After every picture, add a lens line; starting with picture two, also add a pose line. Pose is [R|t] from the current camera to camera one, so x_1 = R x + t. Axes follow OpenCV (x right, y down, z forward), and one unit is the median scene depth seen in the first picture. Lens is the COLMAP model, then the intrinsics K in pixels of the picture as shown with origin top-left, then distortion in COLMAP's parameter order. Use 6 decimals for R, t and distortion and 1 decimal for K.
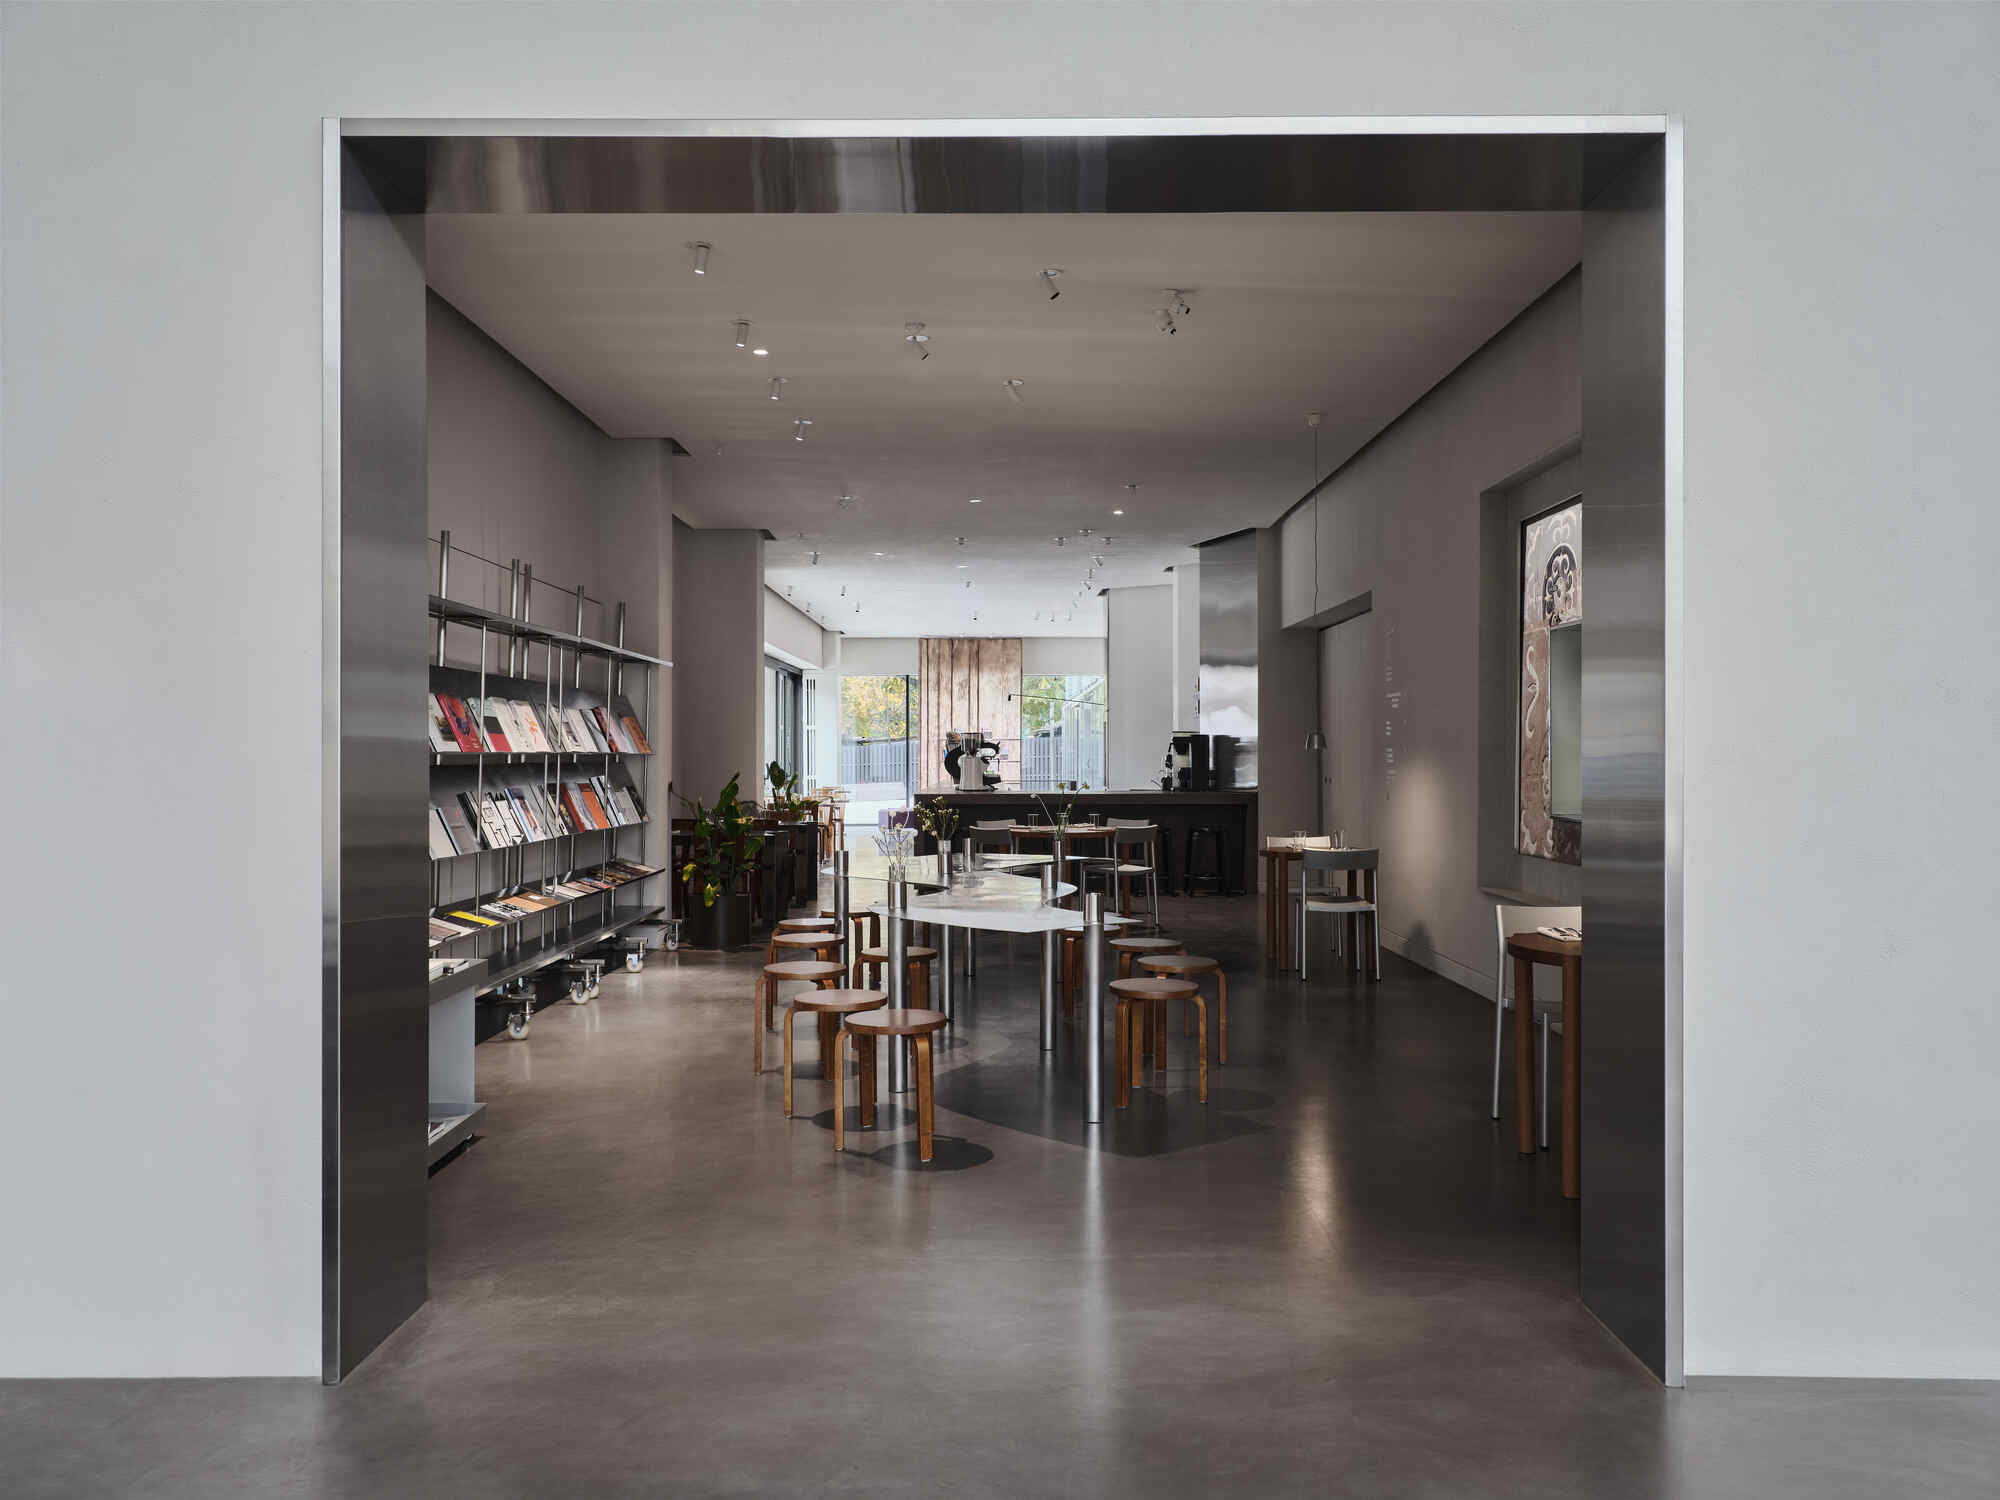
lens RADIAL K [[1456.7, 0, 998.8], [0, 1456.7, 739.9], [0, 0, 1]] dist [-0.070072, -0.000325]
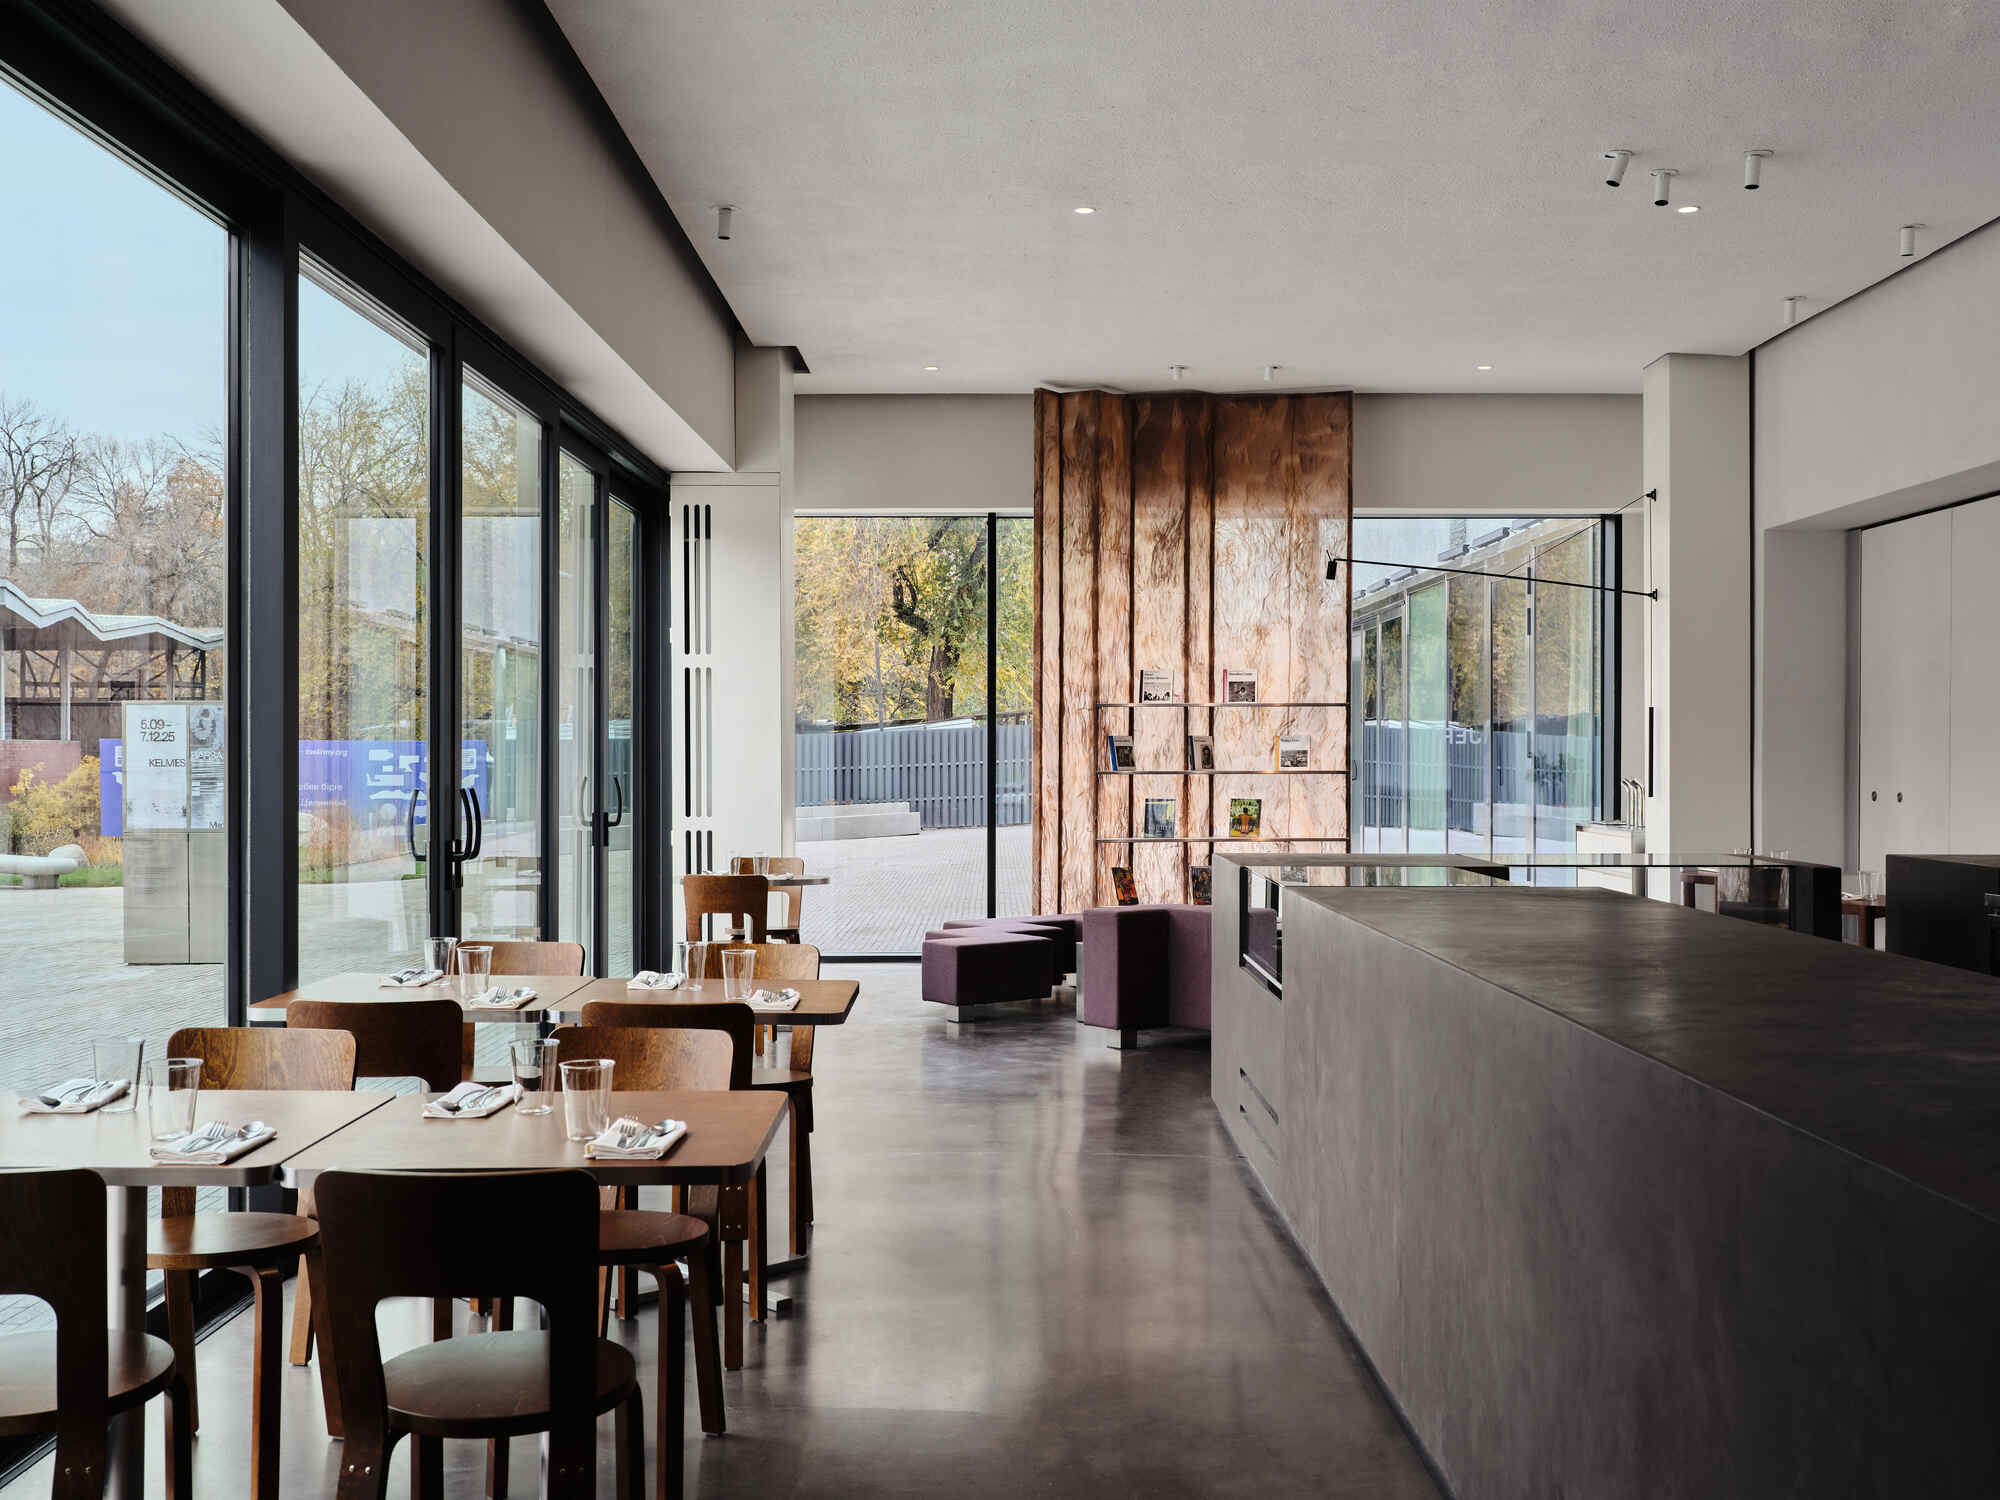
lens RADIAL K [[2351.6, 0, 988.1], [0, 2351.6, 766.9], [0, 0, 1]] dist [0.025100, 0.000000]
pose [[0.999543, 0.000574, -0.030222, -0.089898], [-0.001219, 0.999772, -0.021315, 0.045483], [0.030203, 0.021342, 0.999316, 0.873787]]
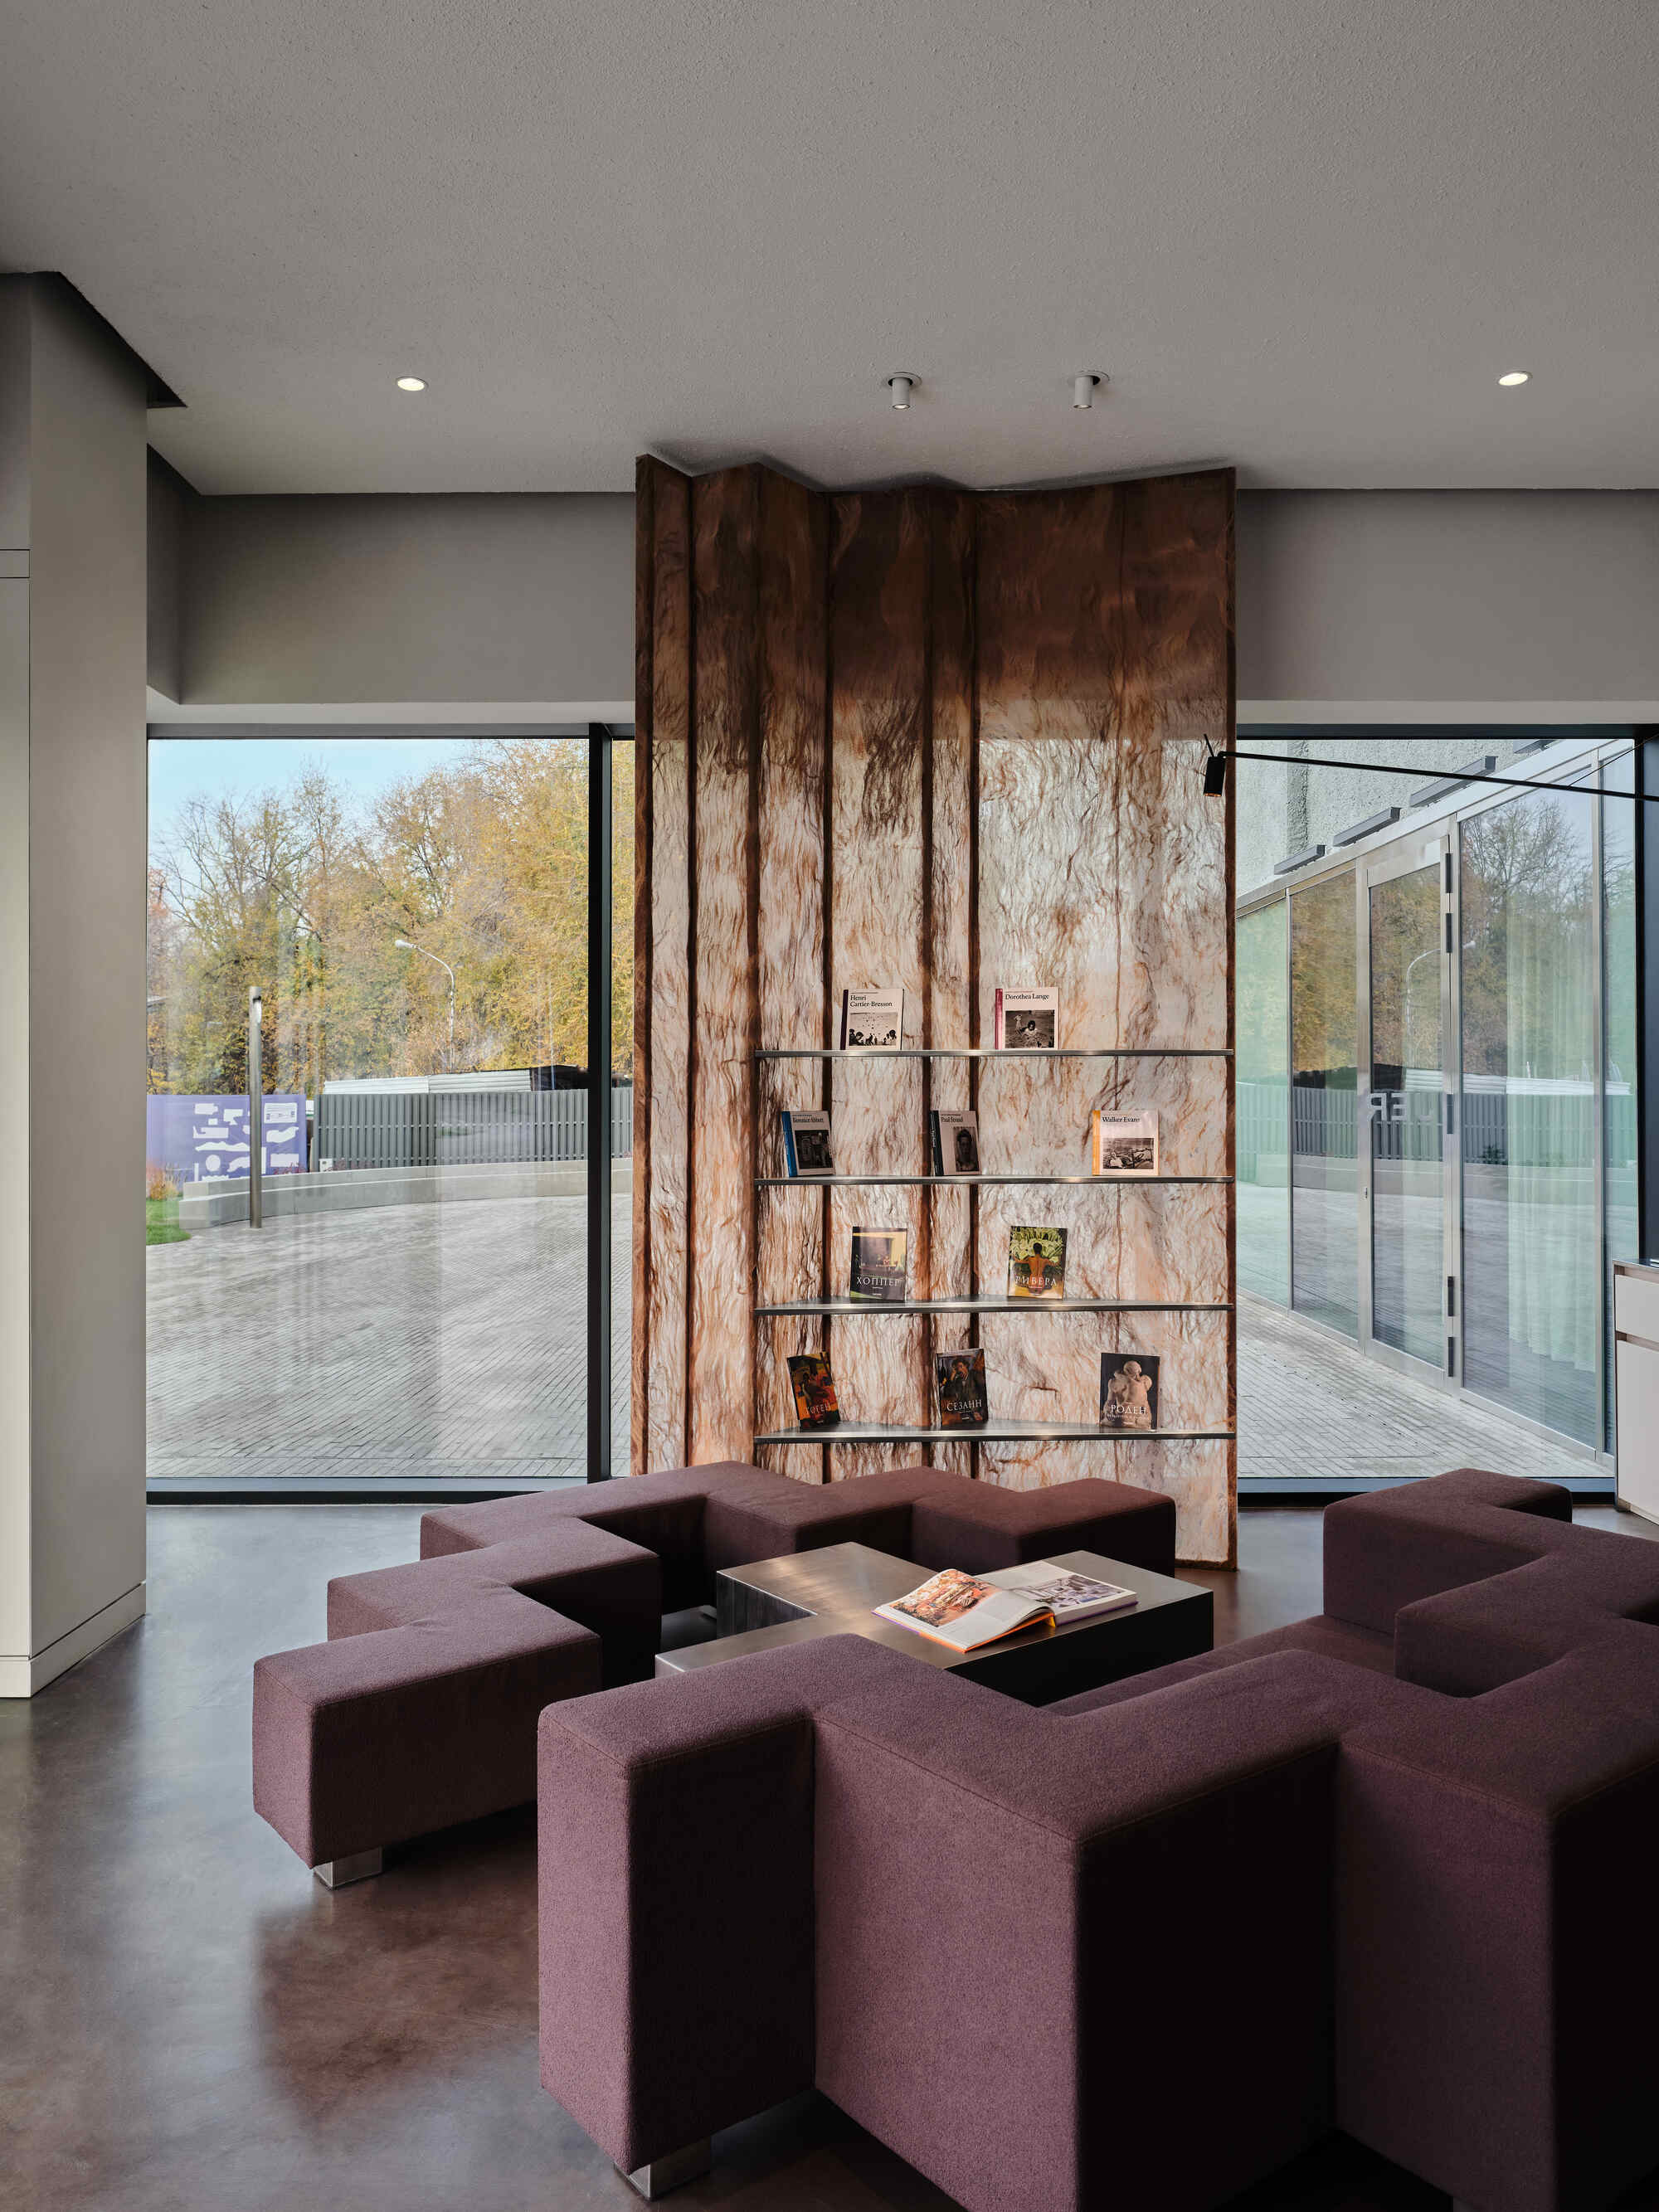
lens RADIAL K [[1584.2, 0, 814.4], [0, 1584.2, 1094.5], [0, 0, 1]] dist [-0.008198, -0.000591]
pose [[0.999404, -0.002387, -0.034445, -0.050619], [0.001401, 0.999590, -0.028604, 0.018338], [0.034499, 0.028538, 0.998997, 1.490763]]
